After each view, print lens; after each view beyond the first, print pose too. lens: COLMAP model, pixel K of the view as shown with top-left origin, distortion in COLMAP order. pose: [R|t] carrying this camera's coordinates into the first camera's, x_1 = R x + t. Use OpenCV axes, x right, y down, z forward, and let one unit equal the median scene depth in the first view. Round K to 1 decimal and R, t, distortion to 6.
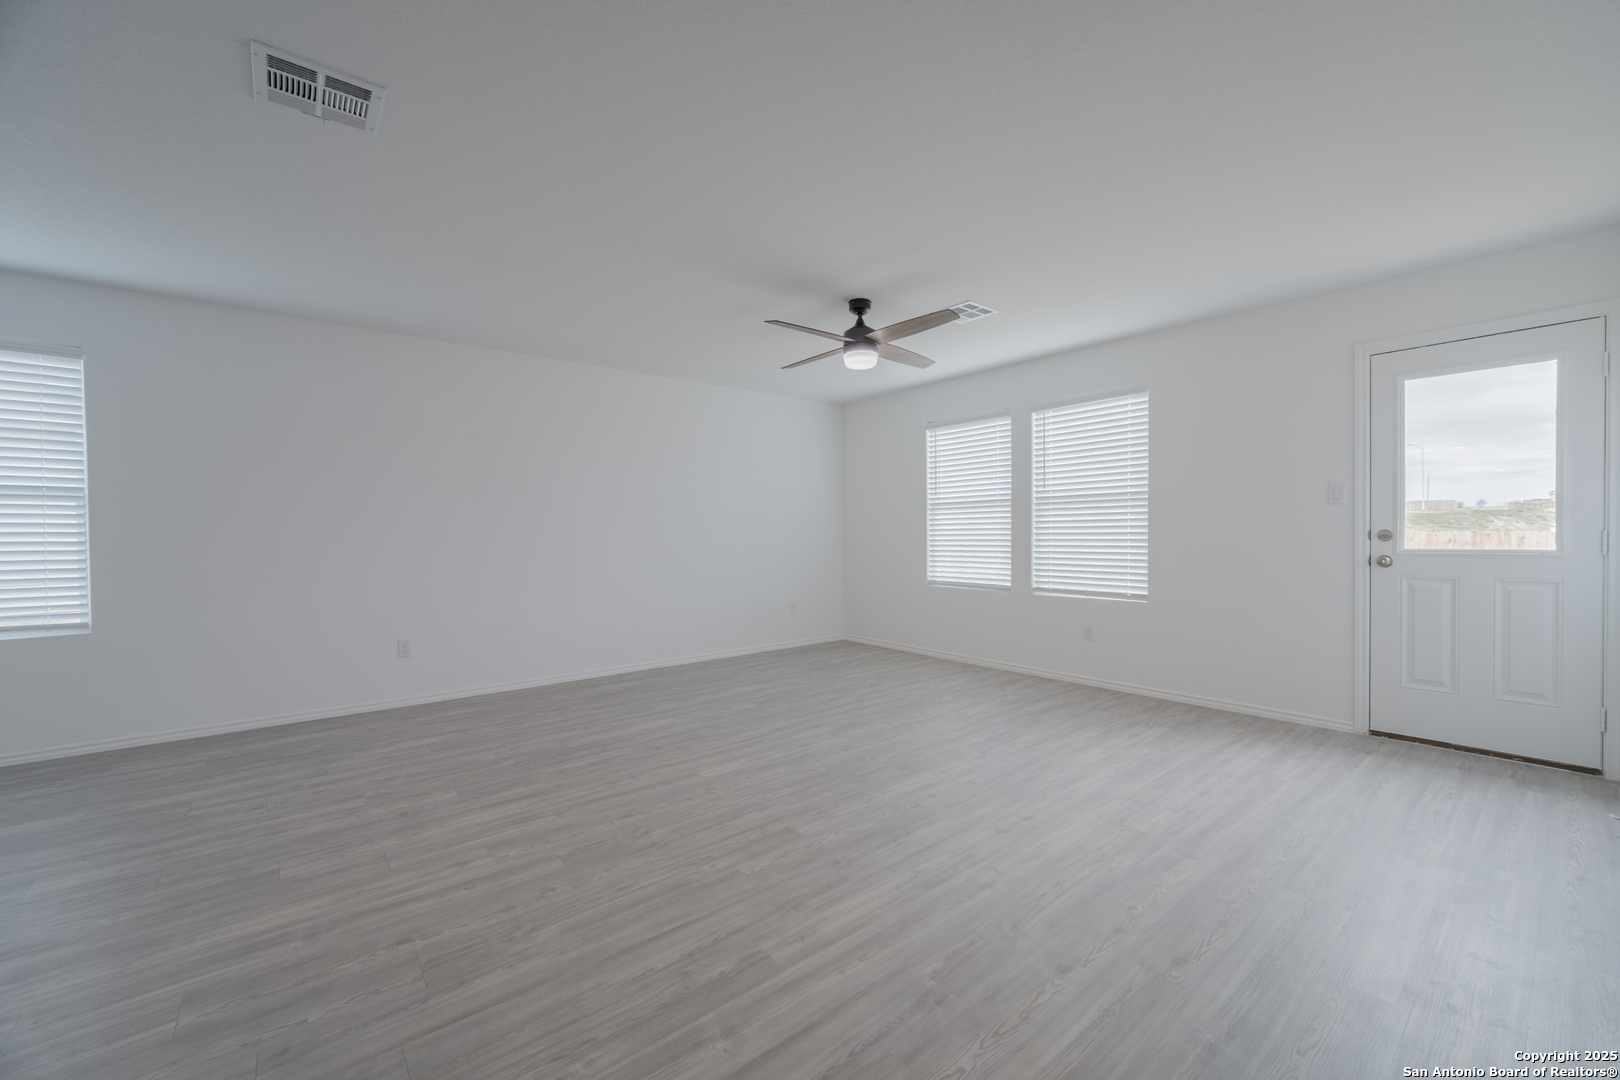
lens RADIAL K [[643.7, 0, 821.2], [0, 643.7, 543.1], [0, 0, 1]] dist [-0.009631, 0.002620]
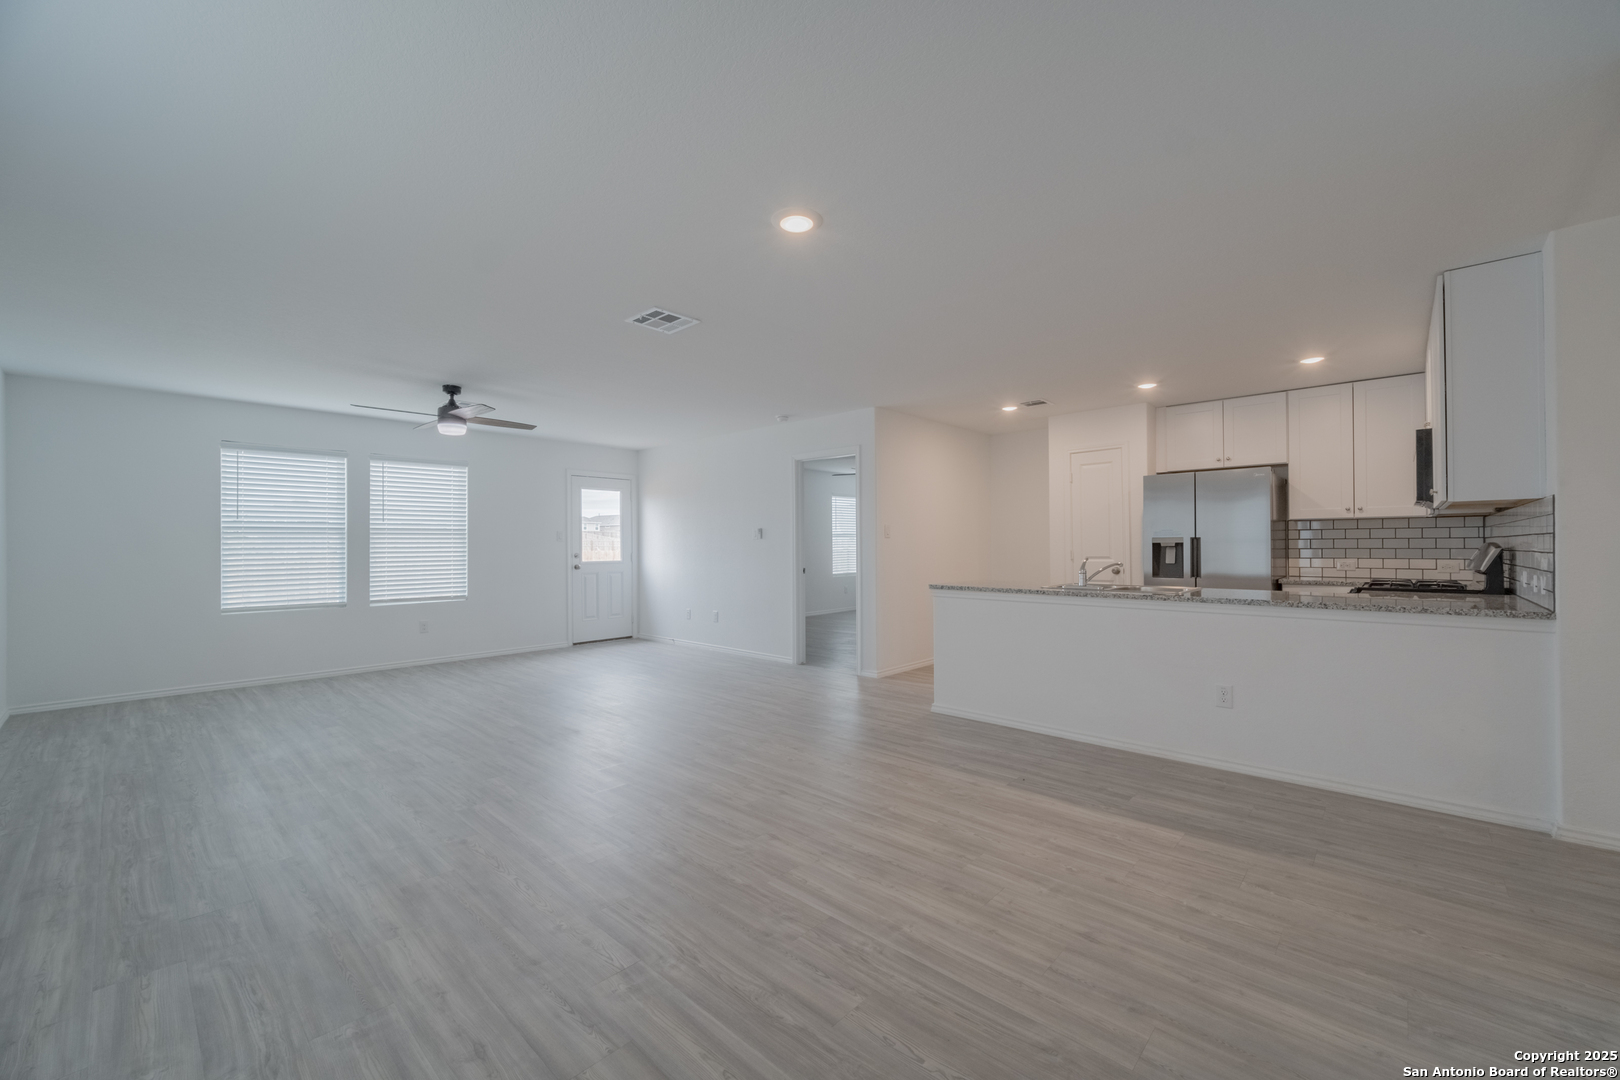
lens RADIAL K [[643.7, 0, 821.2], [0, 643.7, 543.1], [0, 0, 1]] dist [-0.009631, 0.002620]
pose [[-0.136685, 0.012988, 0.990529, -1.607031], [0.022740, 0.999692, -0.009970, -0.015143], [-0.990353, 0.021162, -0.136938, 0.485630]]
